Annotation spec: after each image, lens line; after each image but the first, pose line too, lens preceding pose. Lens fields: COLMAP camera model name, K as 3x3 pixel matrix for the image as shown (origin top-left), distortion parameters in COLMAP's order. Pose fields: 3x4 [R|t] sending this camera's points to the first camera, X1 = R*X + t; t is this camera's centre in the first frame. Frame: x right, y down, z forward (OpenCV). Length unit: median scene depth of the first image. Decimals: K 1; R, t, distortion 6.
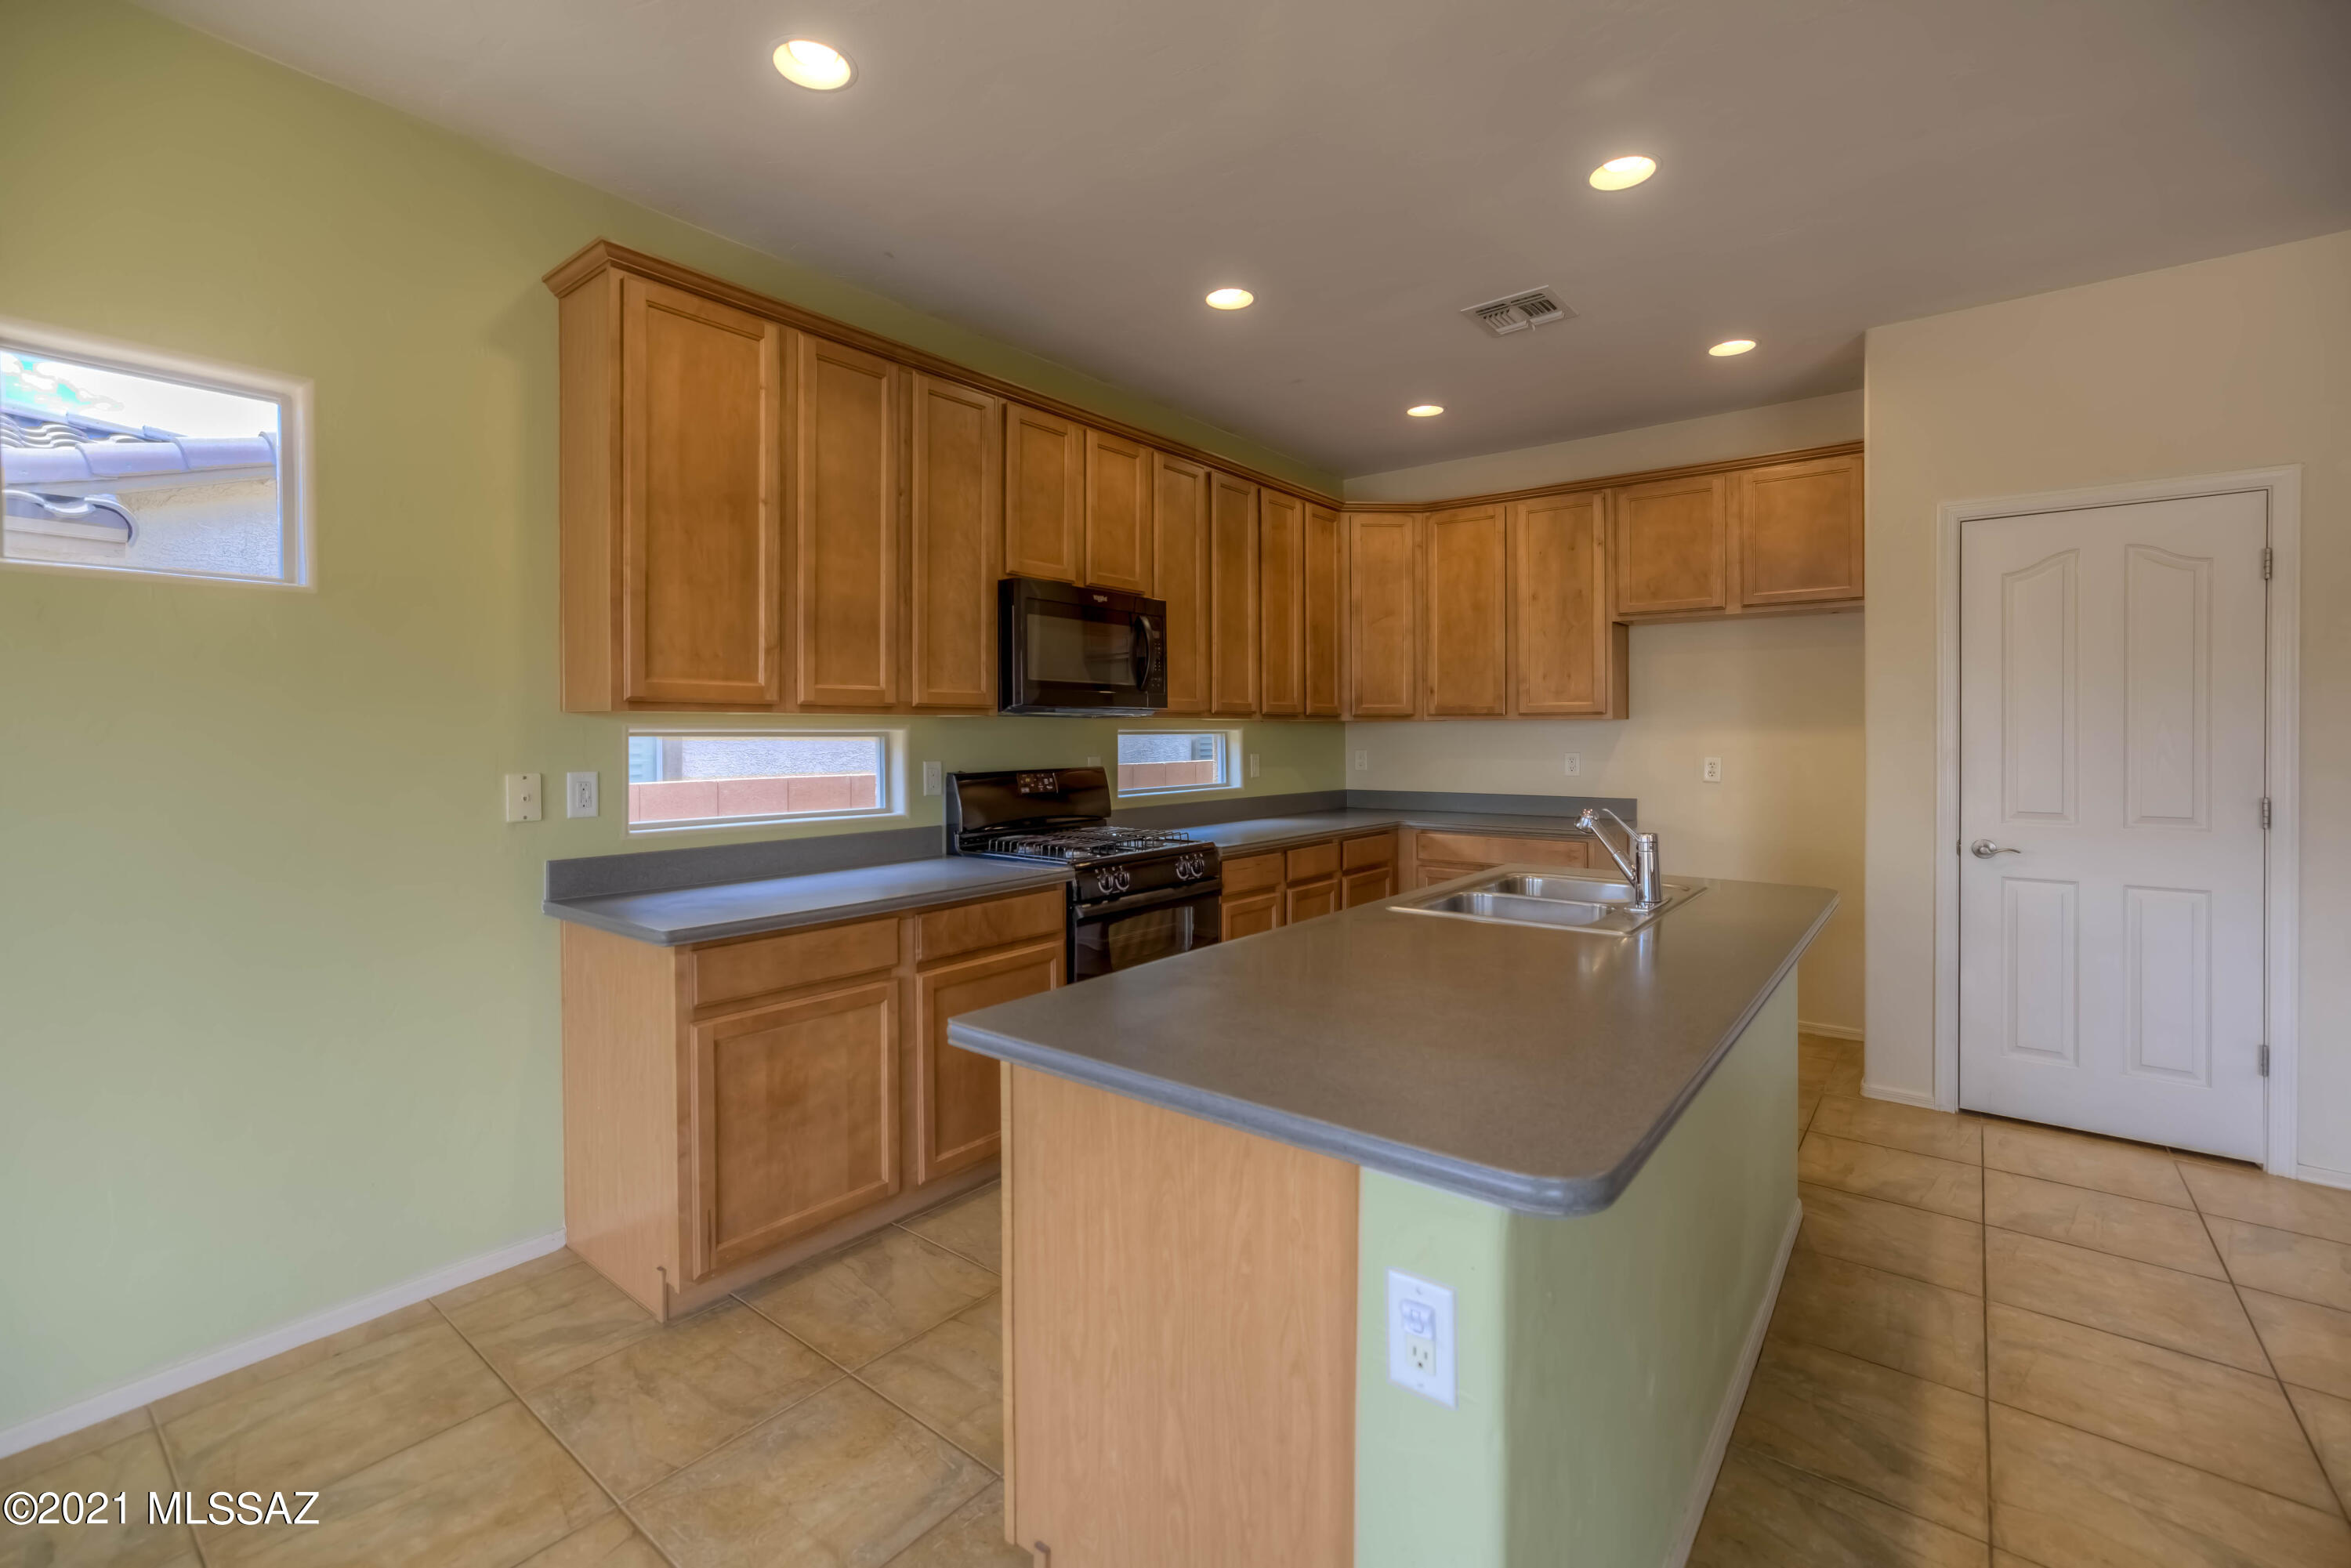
lens RADIAL K [[1014.0, 0, 1173.5], [0, 1014.0, 735.9], [0, 0, 1]] dist [-0.030773, 0.018818]
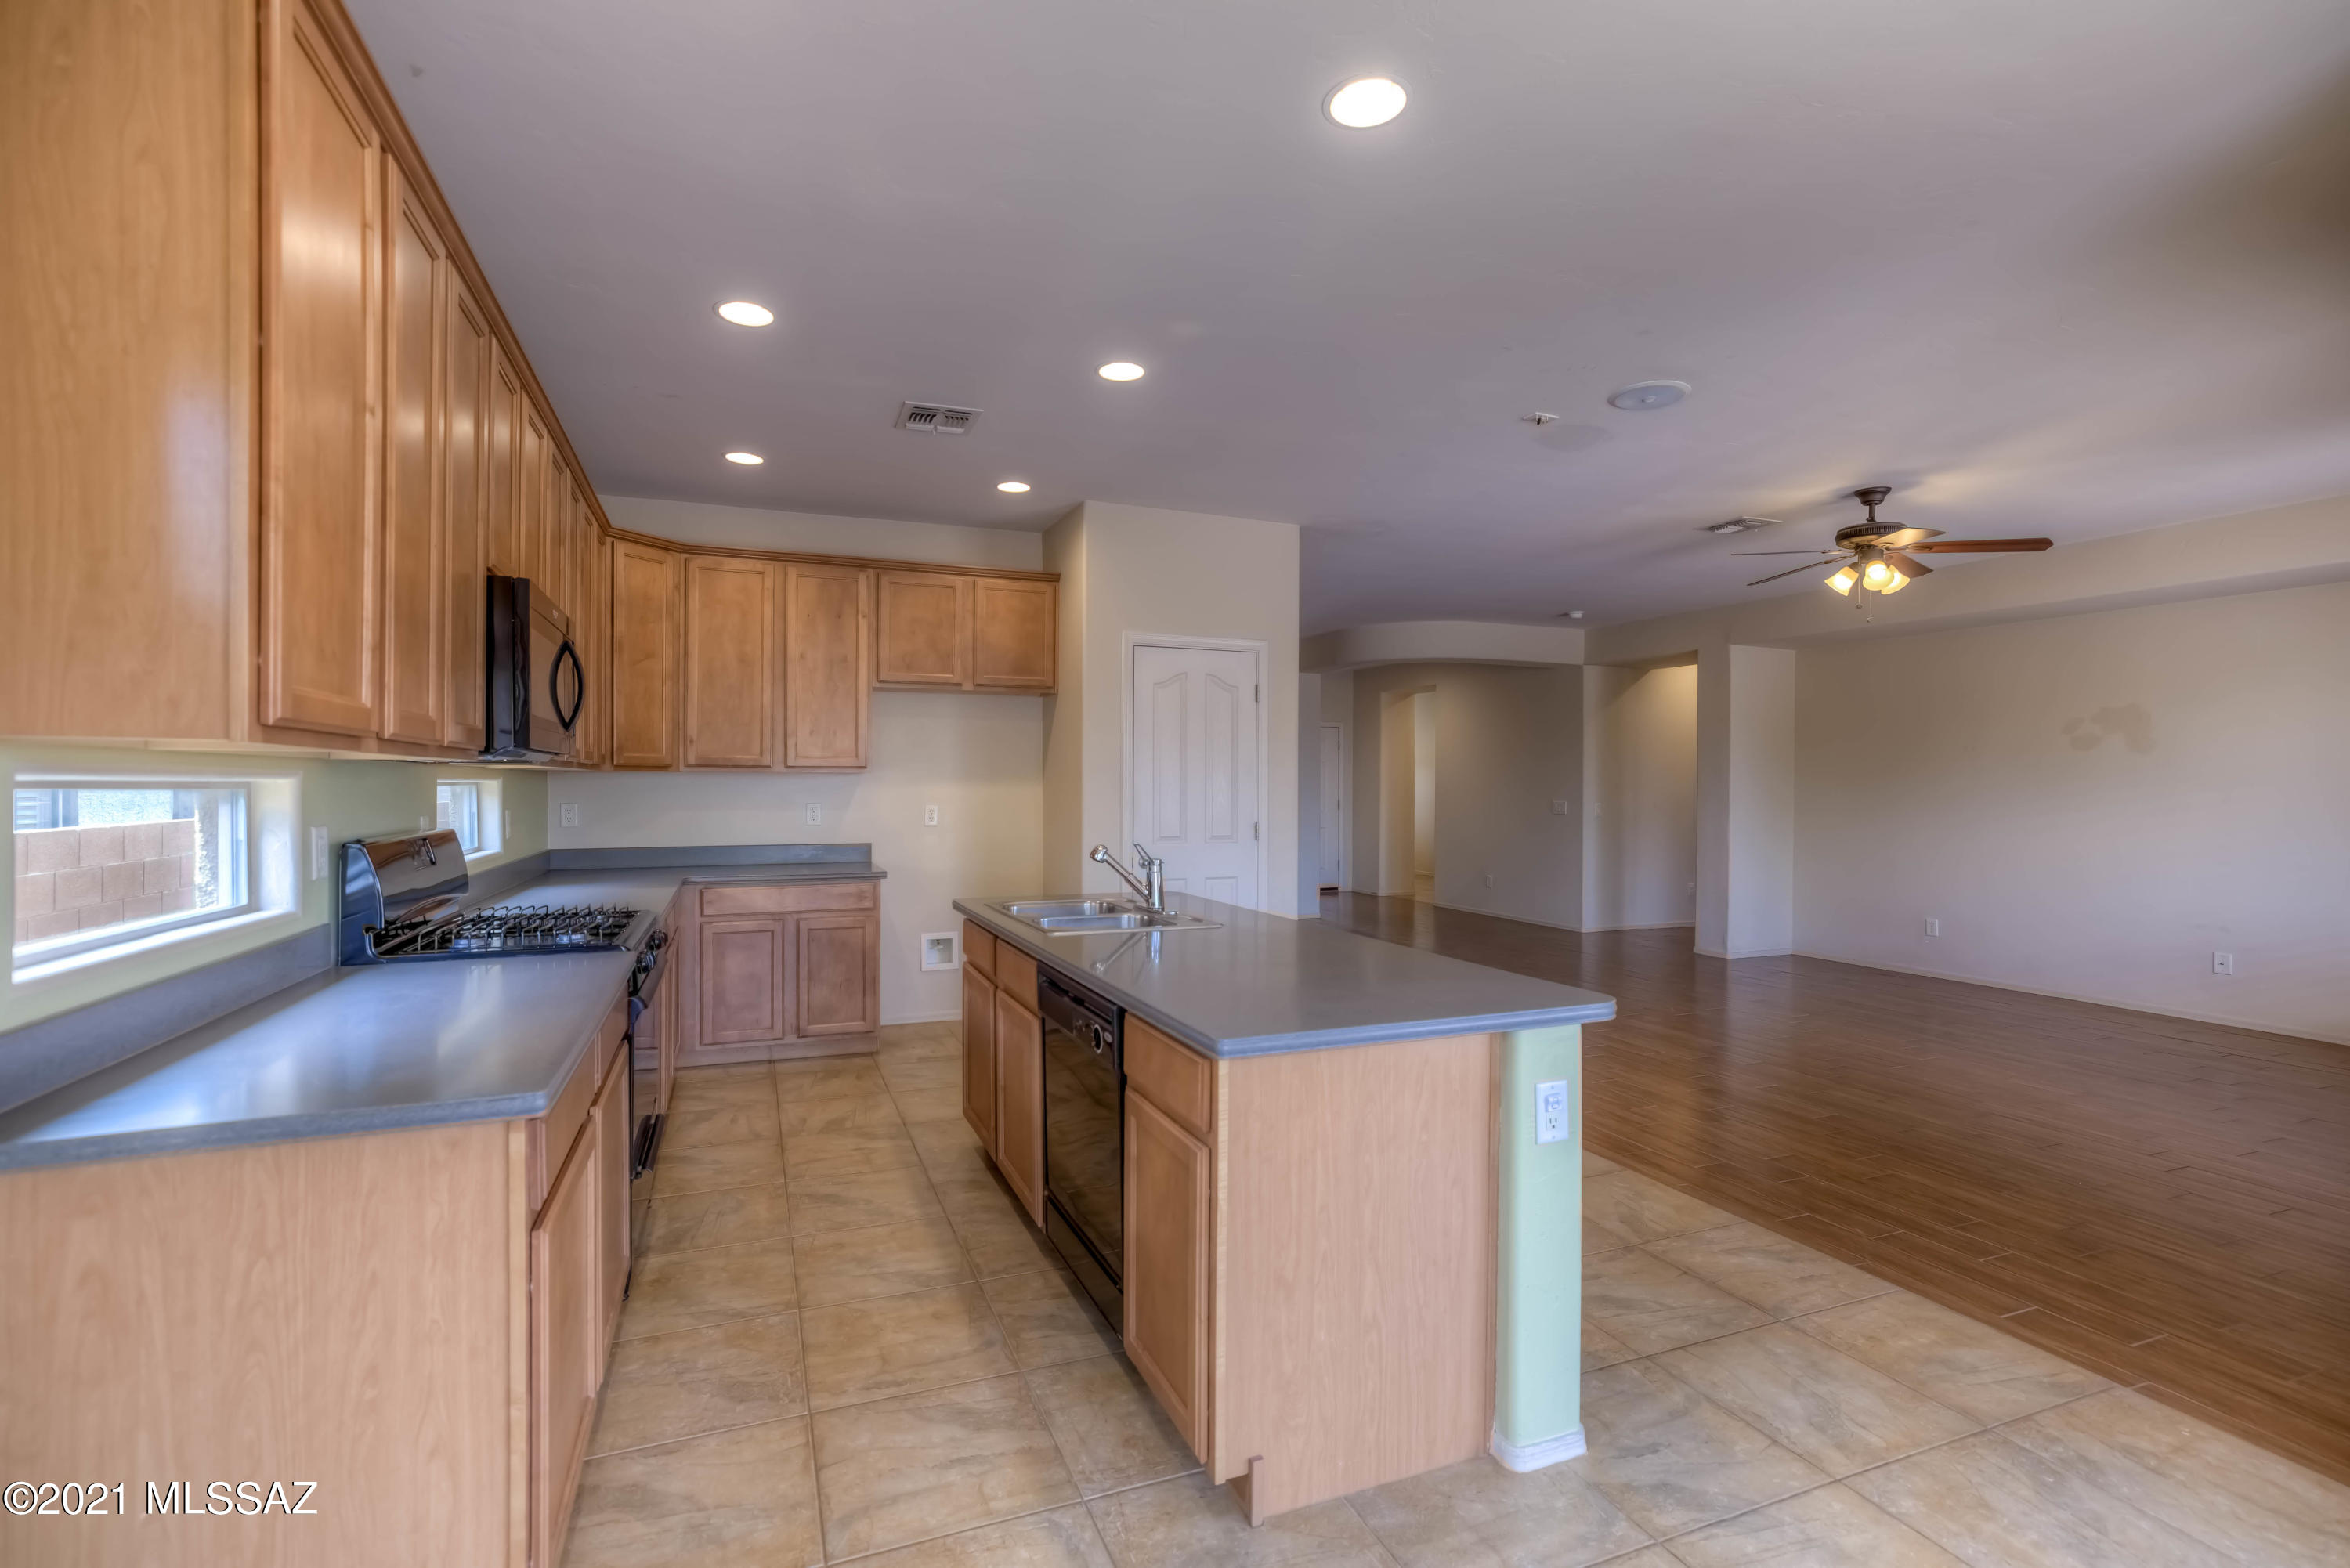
lens RADIAL K [[1029.4, 0, 1134.3], [0, 1029.4, 784.2], [0, 0, 1]] dist [-0.033050, 0.020431]
pose [[0.508376, 0.002752, 0.861131, -0.553959], [-0.000874, 0.999996, -0.002679, -0.001720], [-0.861135, 0.000609, 0.508376, 0.217353]]
